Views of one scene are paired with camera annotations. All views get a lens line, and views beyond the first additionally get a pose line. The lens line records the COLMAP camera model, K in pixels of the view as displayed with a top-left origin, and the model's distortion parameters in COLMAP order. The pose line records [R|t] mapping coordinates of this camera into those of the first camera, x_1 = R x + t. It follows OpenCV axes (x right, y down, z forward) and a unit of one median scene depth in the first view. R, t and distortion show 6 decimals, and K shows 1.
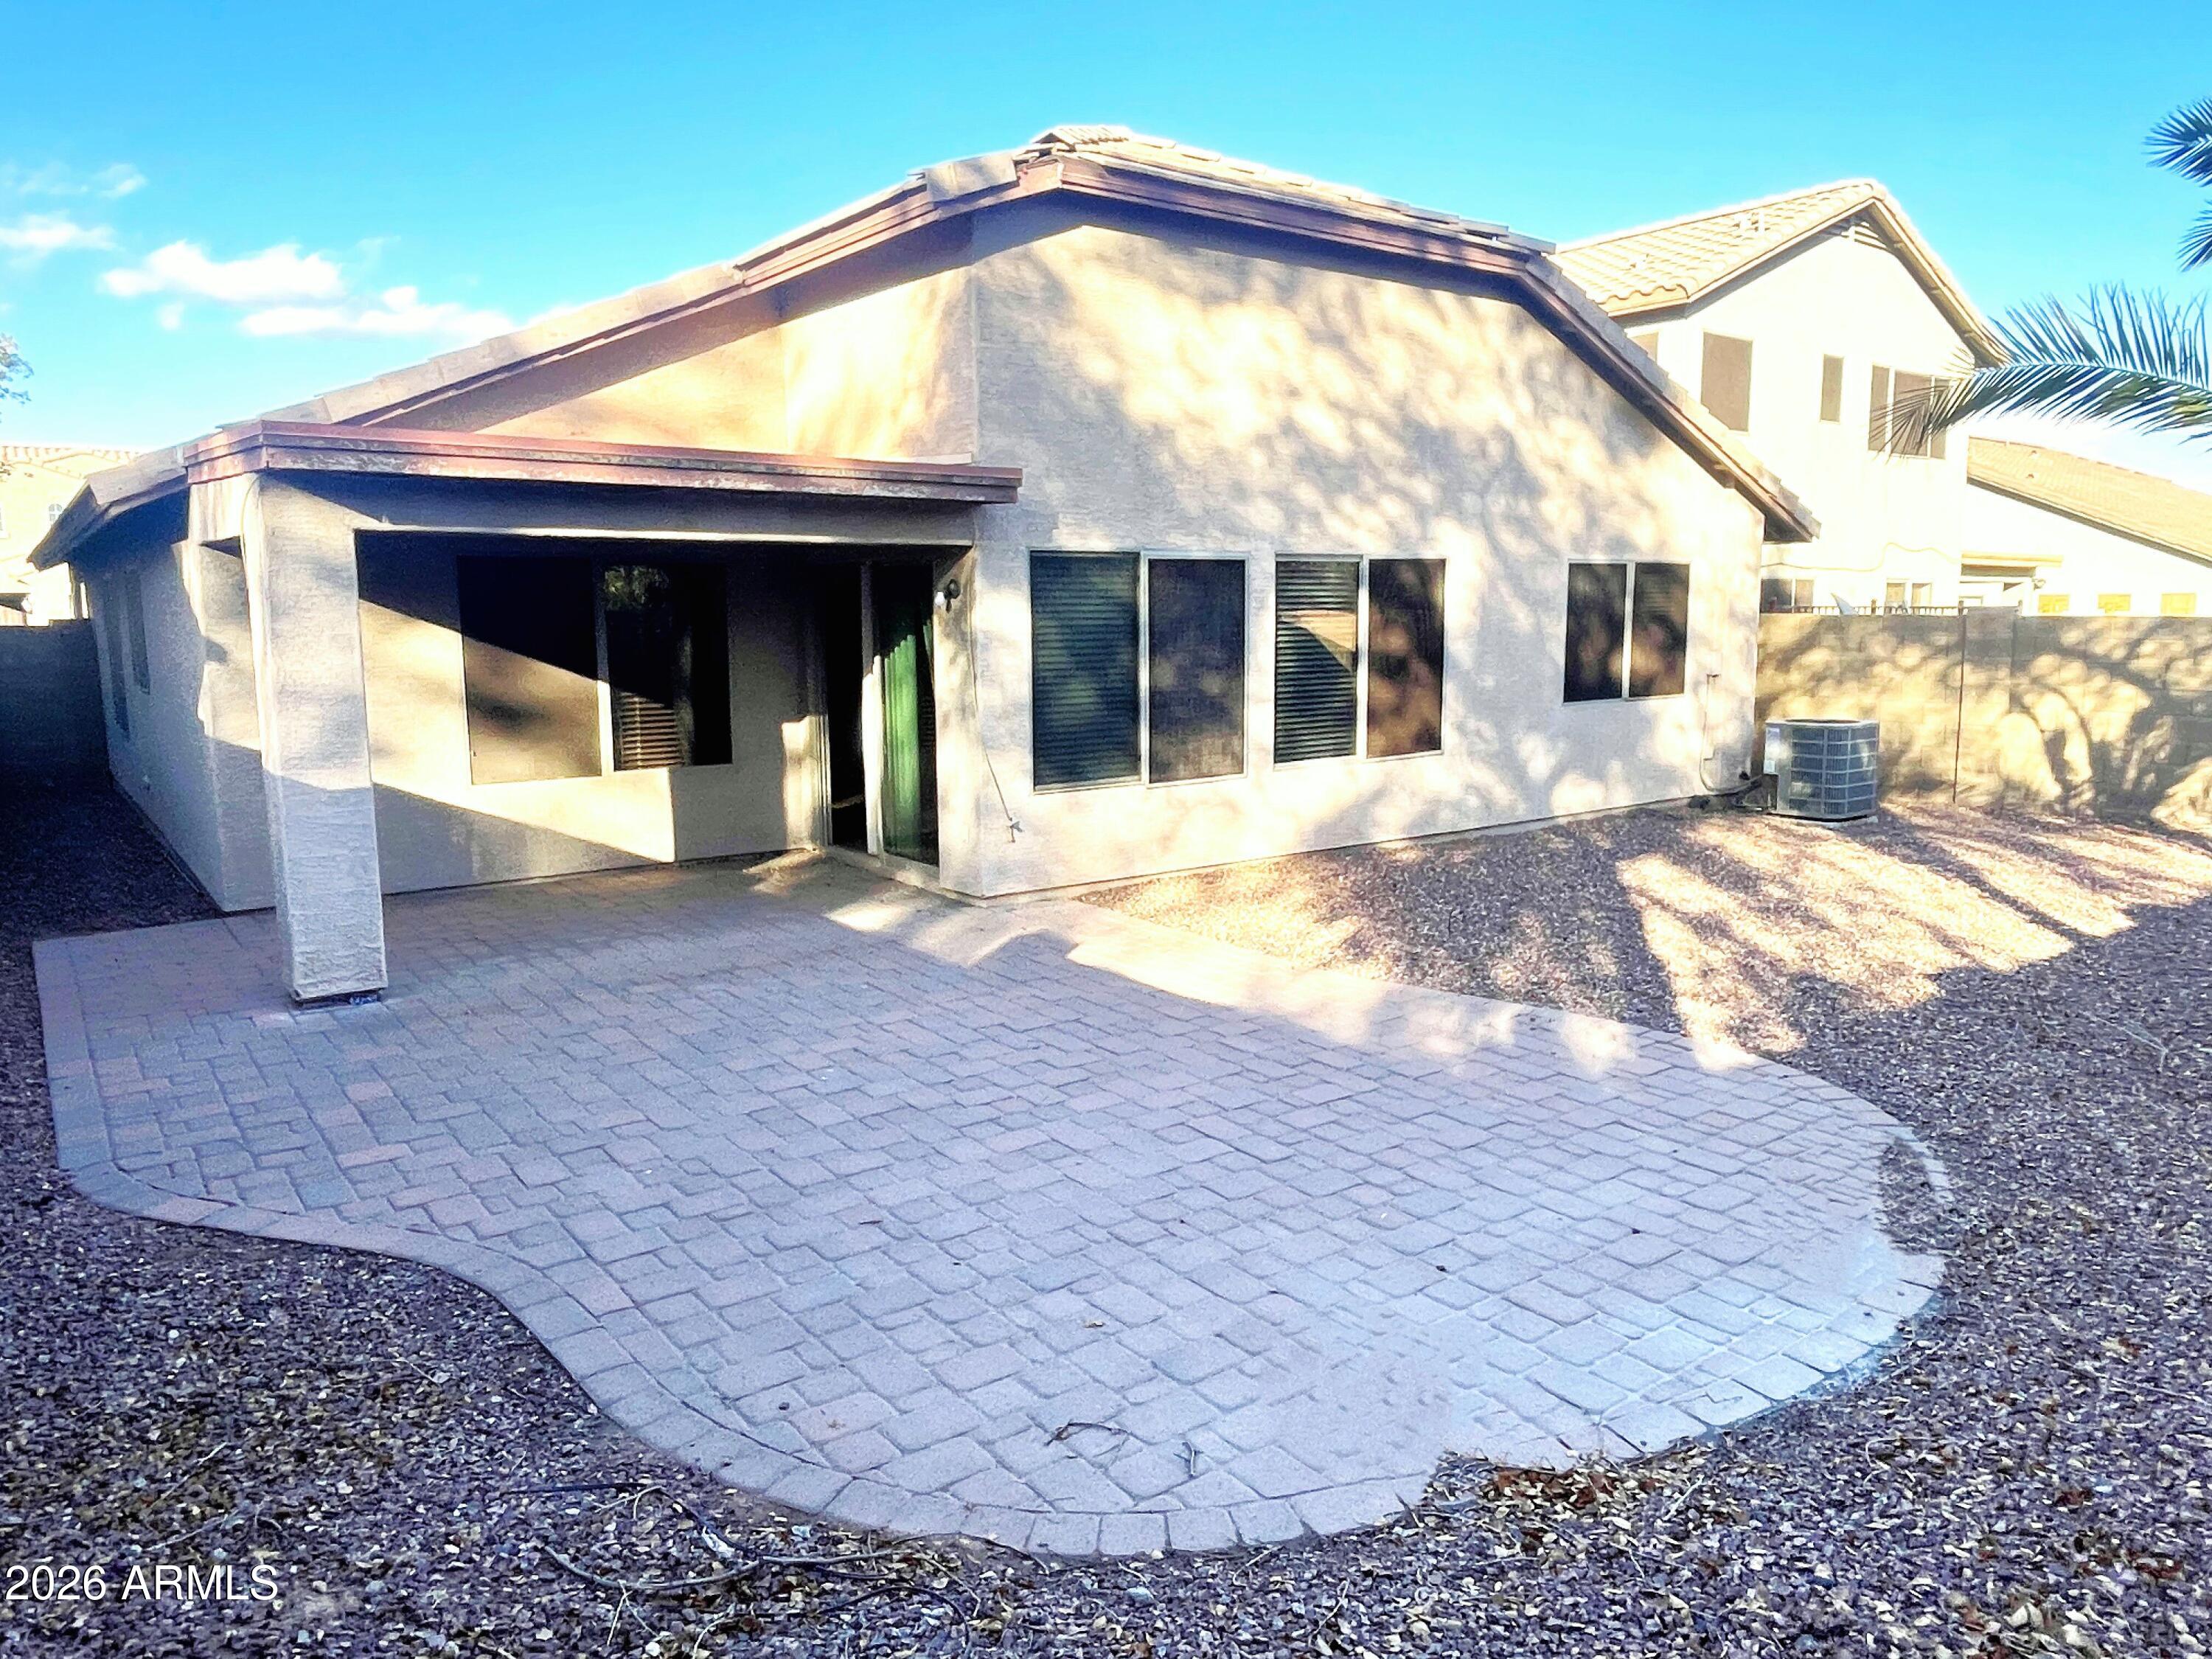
lens RADIAL K [[1493.8, 0, 1106.0], [0, 1493.8, 829.5], [0, 0, 1]] dist [-0.000687, -0.002130]
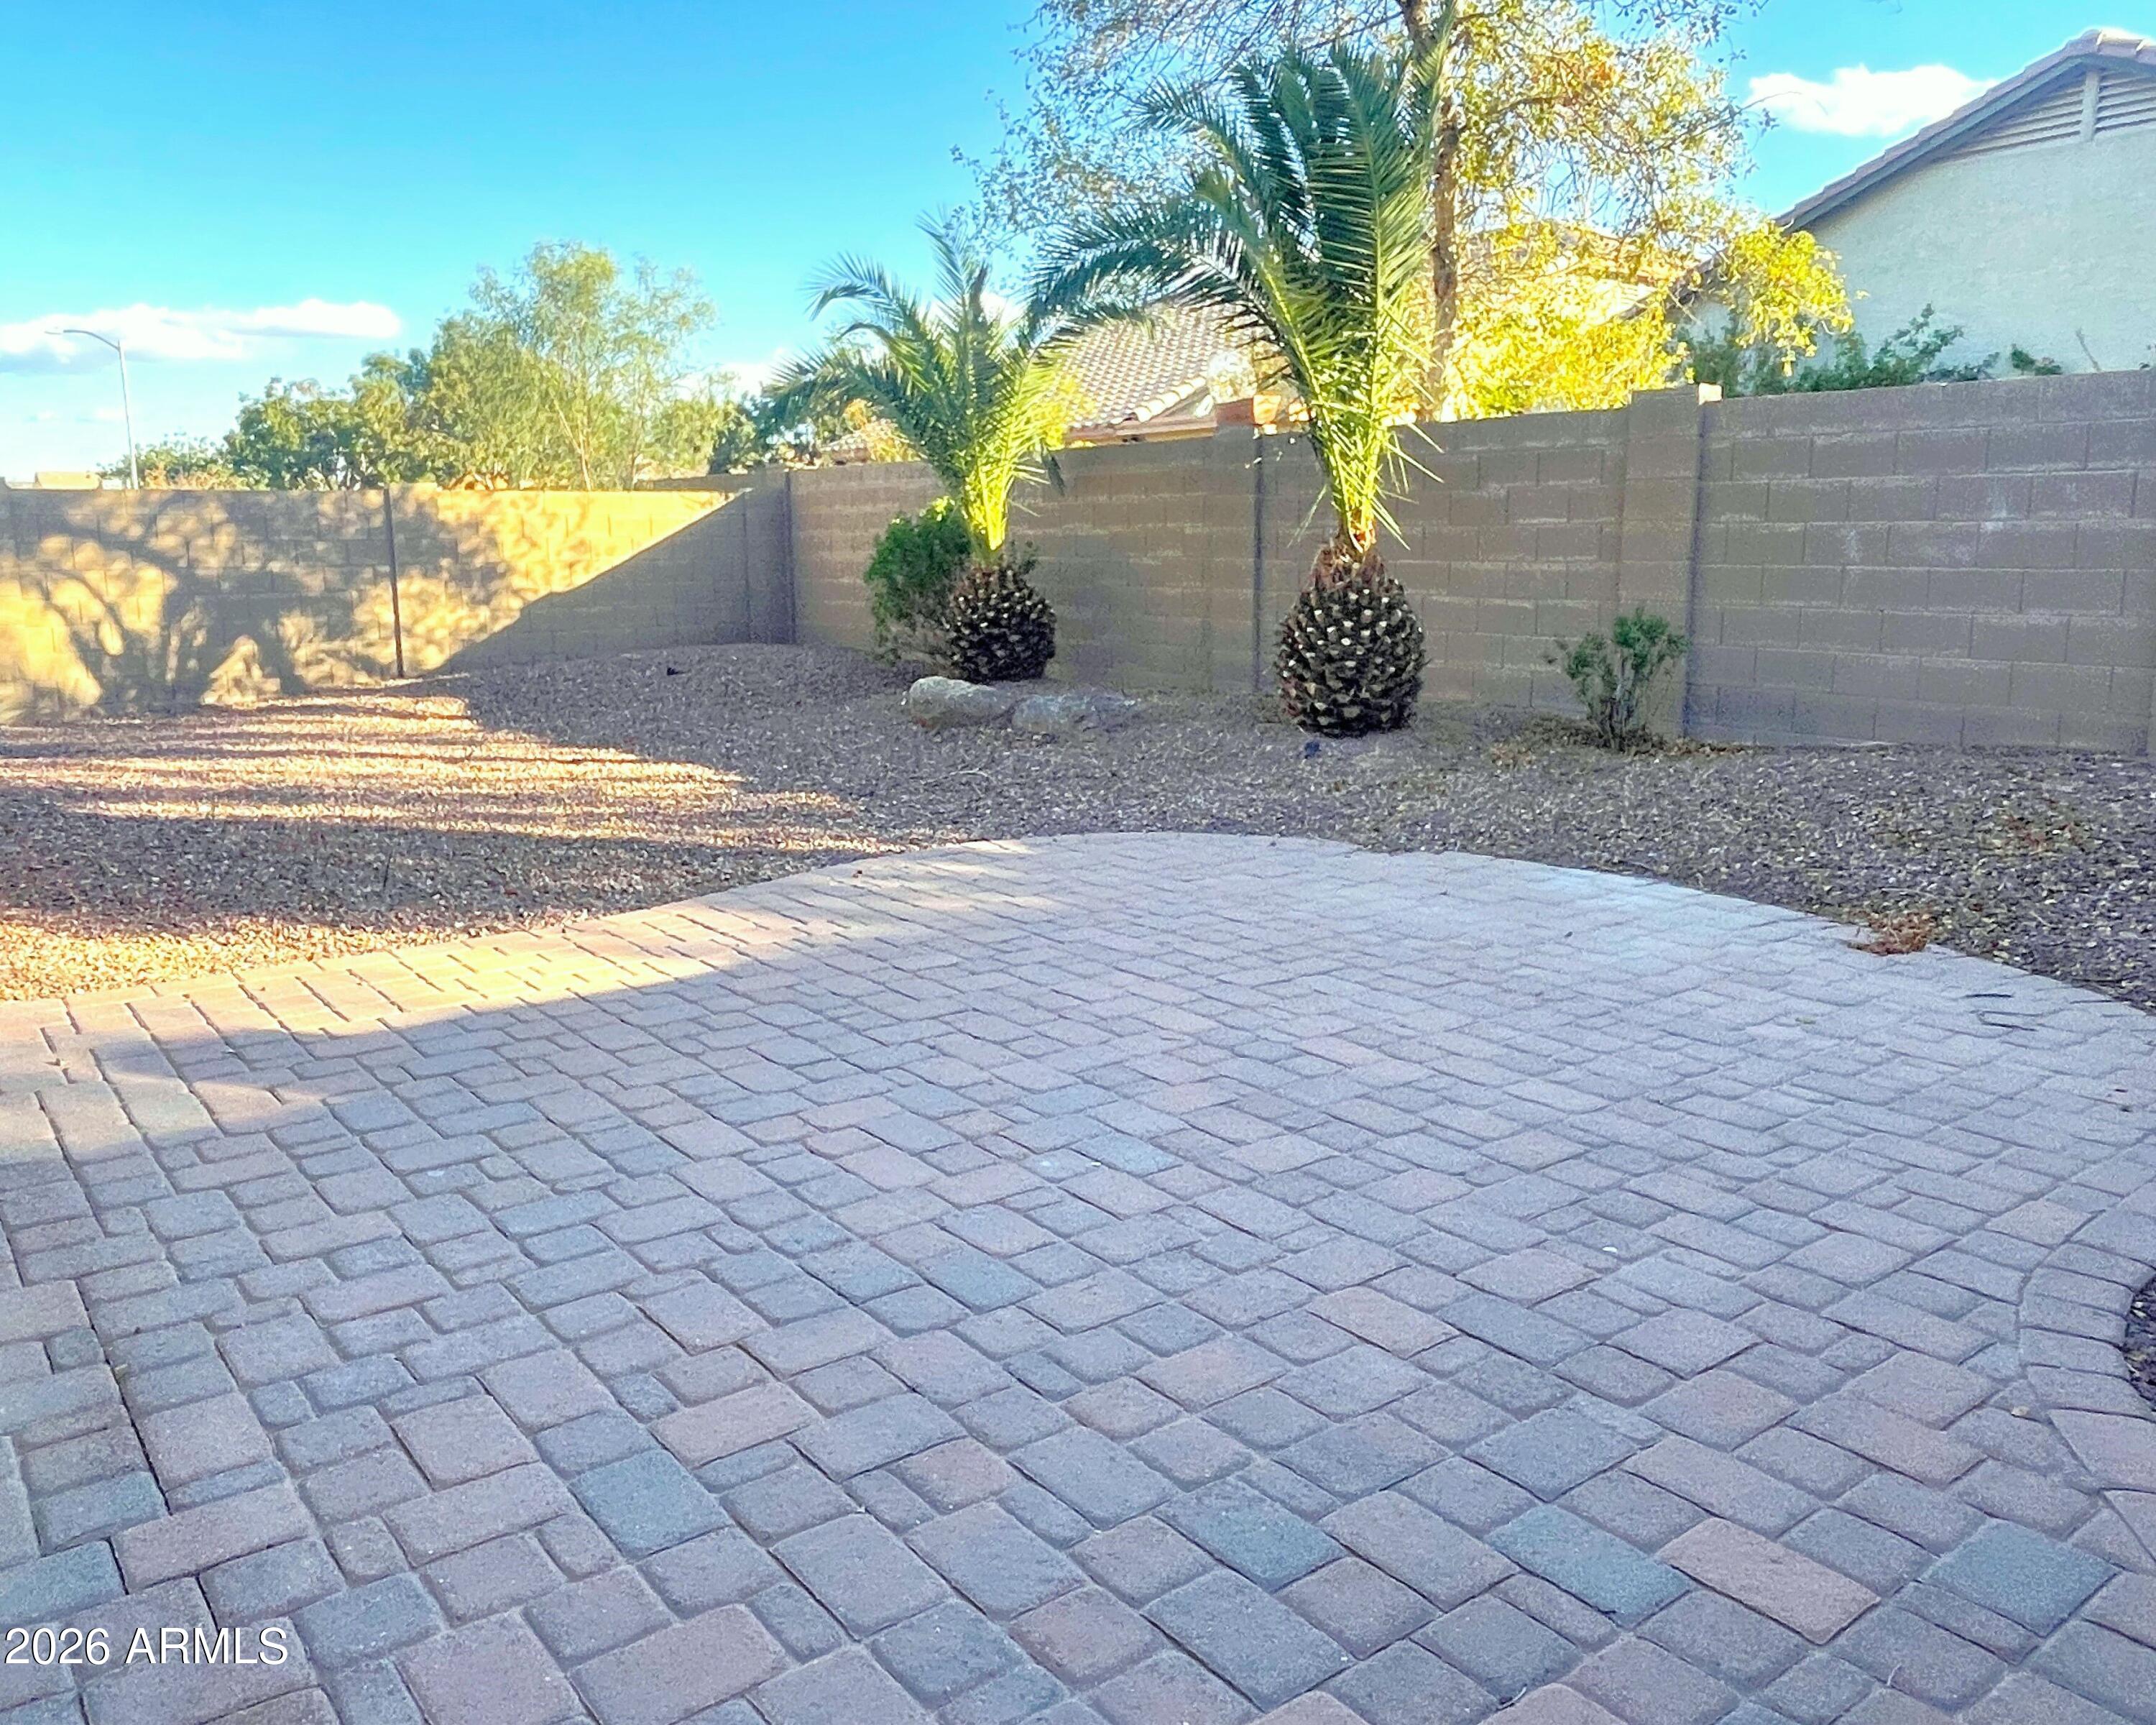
lens RADIAL K [[1599.9, 0, 1078.0], [0, 1599.9, 862.5], [0, 0, 1]] dist [-0.000404, -0.002379]
pose [[0.003785, -0.199227, 0.979946, -0.620424], [0.158650, 0.967661, 0.196116, -0.043206], [-0.987328, 0.154726, 0.035270, 0.827101]]
